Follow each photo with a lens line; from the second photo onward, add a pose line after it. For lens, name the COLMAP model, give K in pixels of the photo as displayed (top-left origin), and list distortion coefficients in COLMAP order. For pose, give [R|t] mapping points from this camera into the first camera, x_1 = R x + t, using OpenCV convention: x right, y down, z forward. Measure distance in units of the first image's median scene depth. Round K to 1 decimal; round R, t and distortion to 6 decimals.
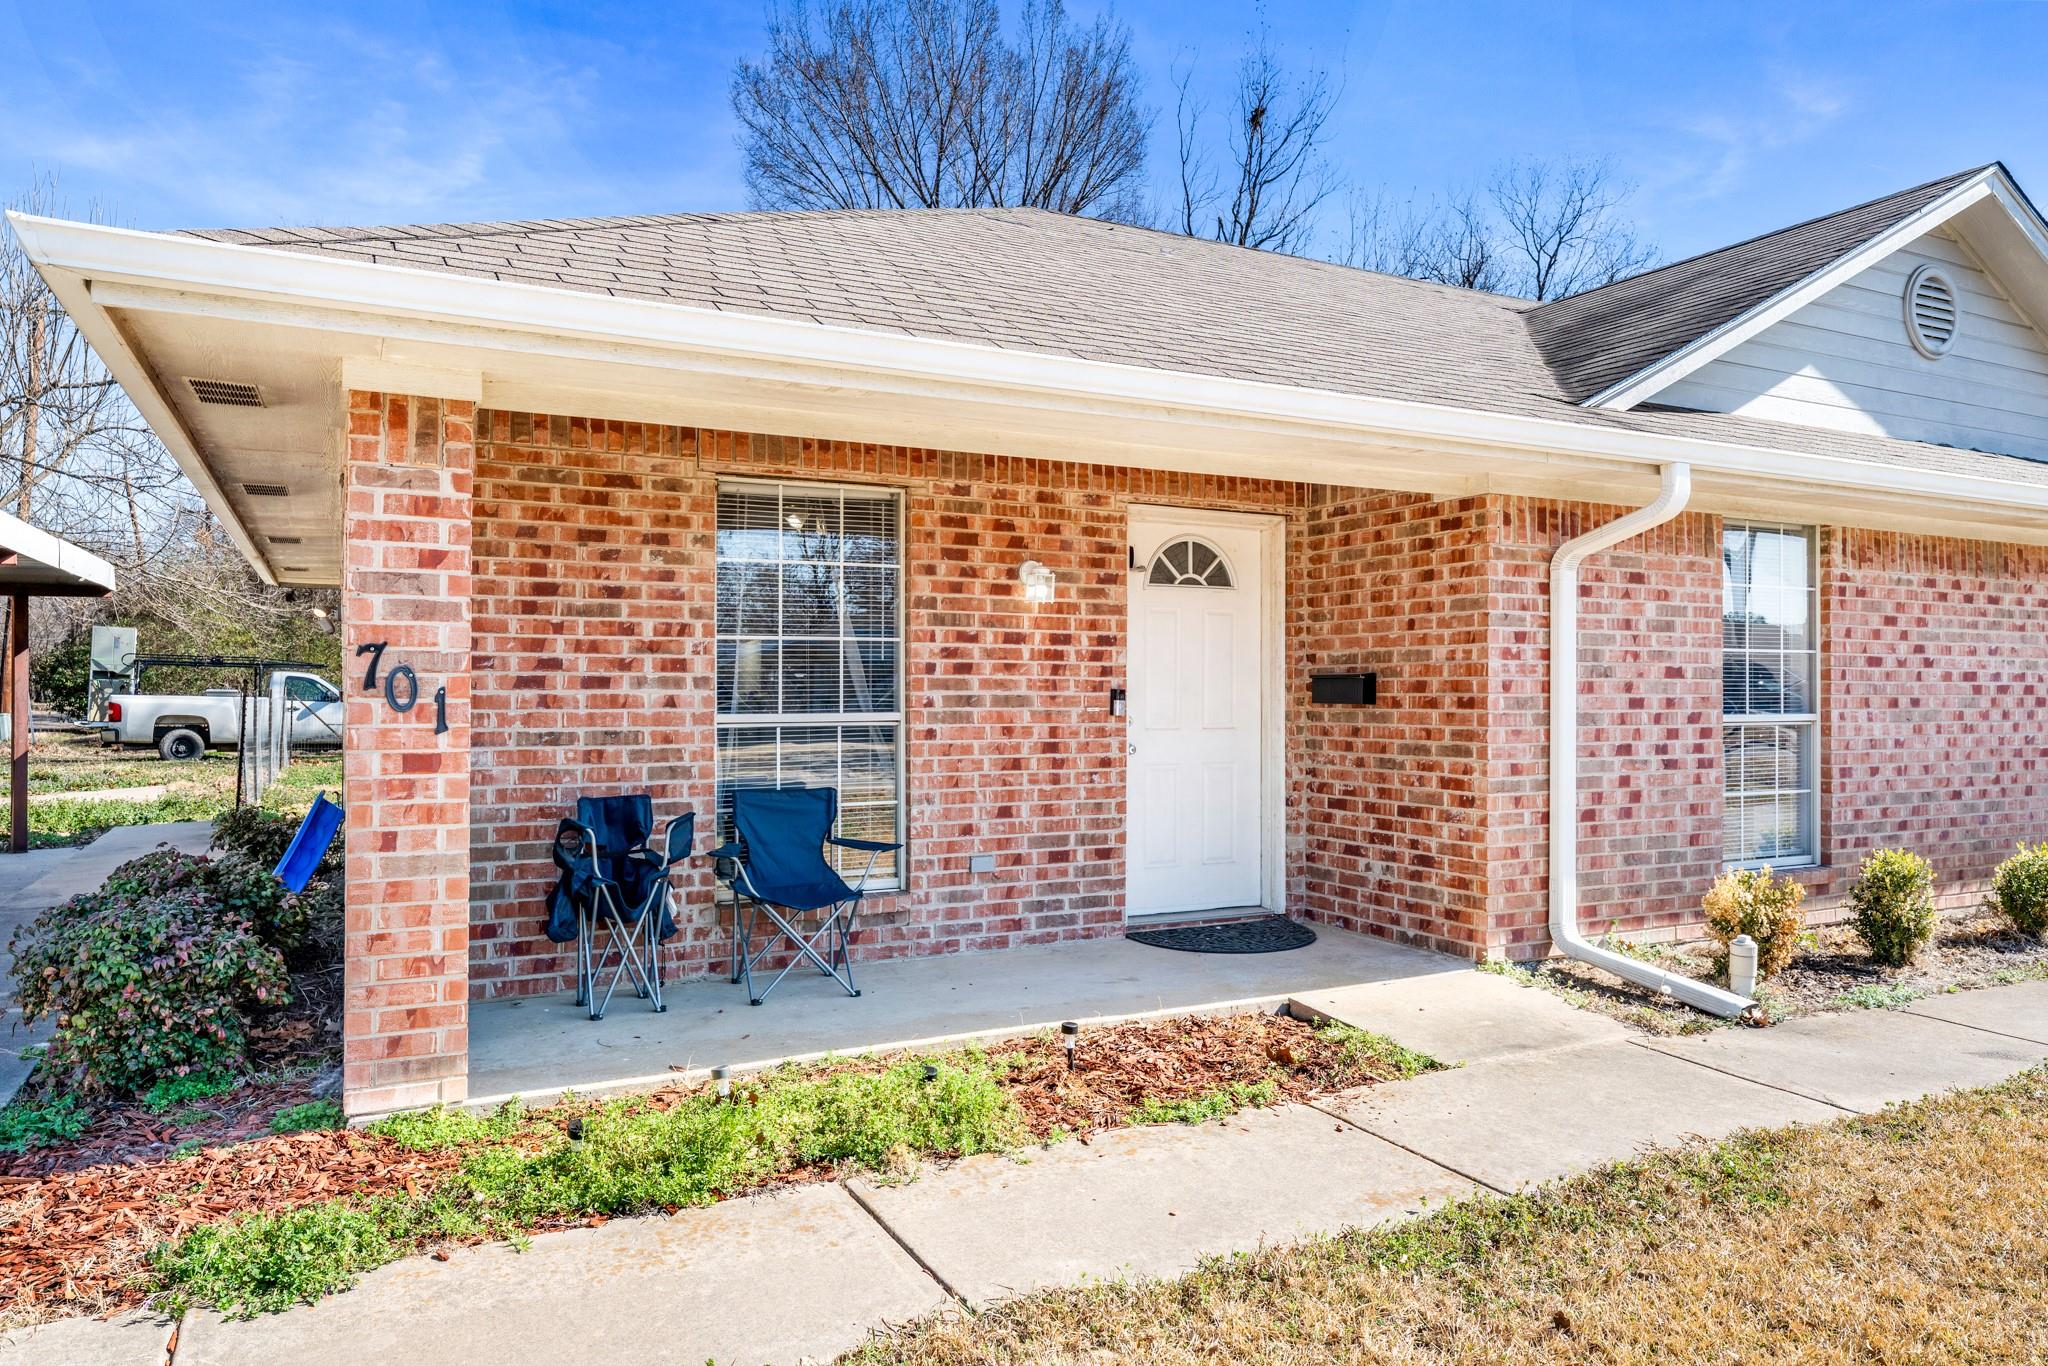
lens RADIAL K [[1332.2, 0, 1024.0], [0, 1332.2, 683.0], [0, 0, 1]] dist [0.001001, 0.003300]
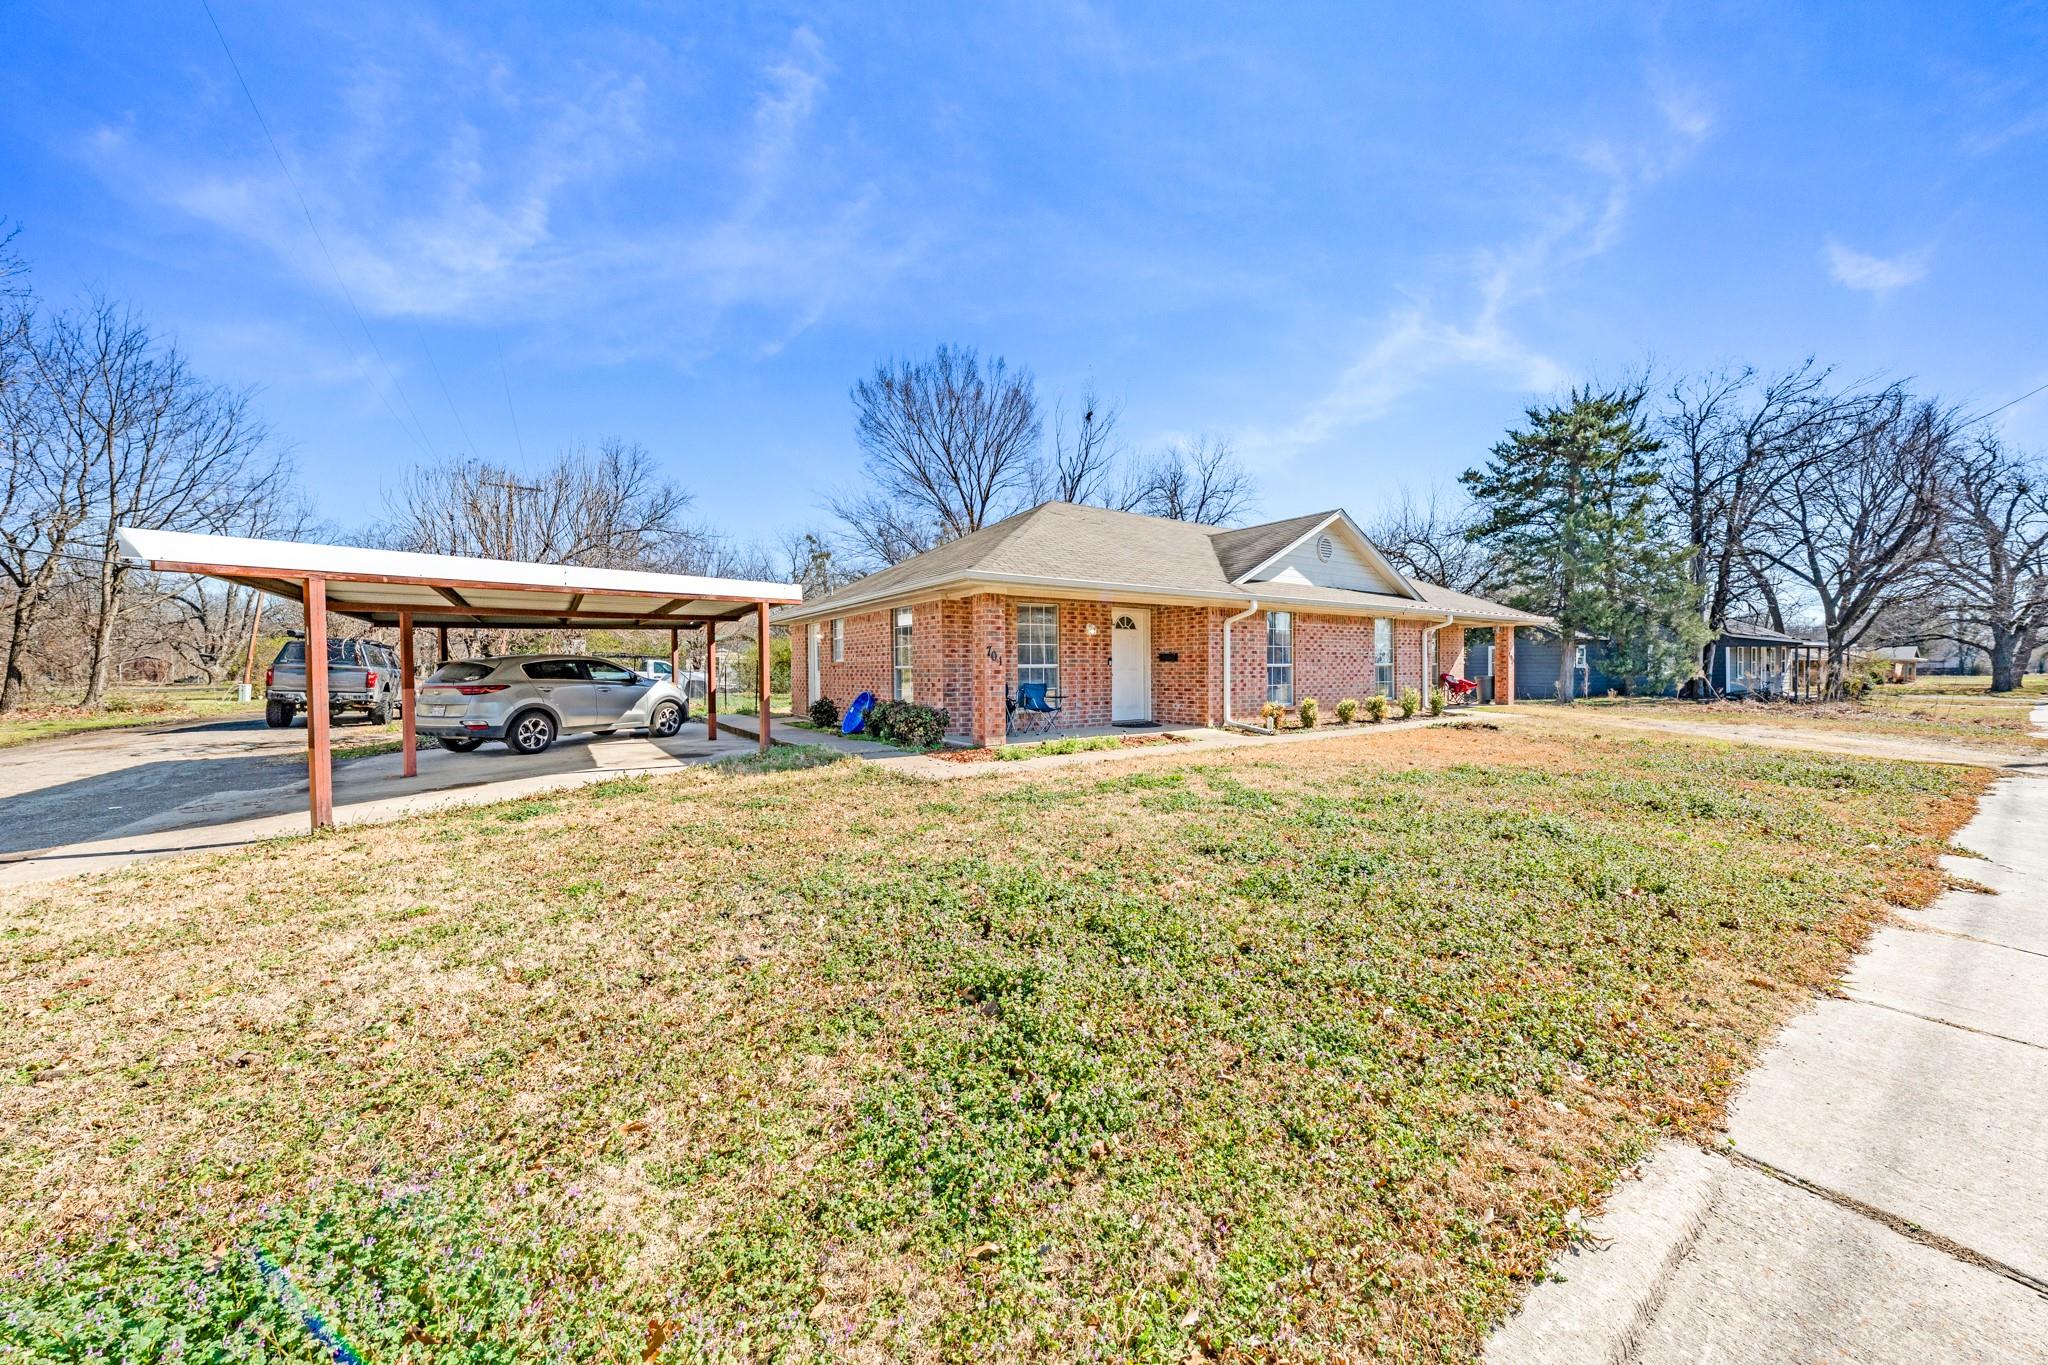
lens RADIAL K [[704.7, 0, 1030.4], [0, 704.7, 674.2], [0, 0, 1]] dist [-0.000457, -0.000055]
pose [[0.991031, -0.009878, 0.133269, -0.389303], [0.008033, 0.999864, 0.014378, 0.019340], [-0.133393, -0.013178, 0.990976, -0.855554]]
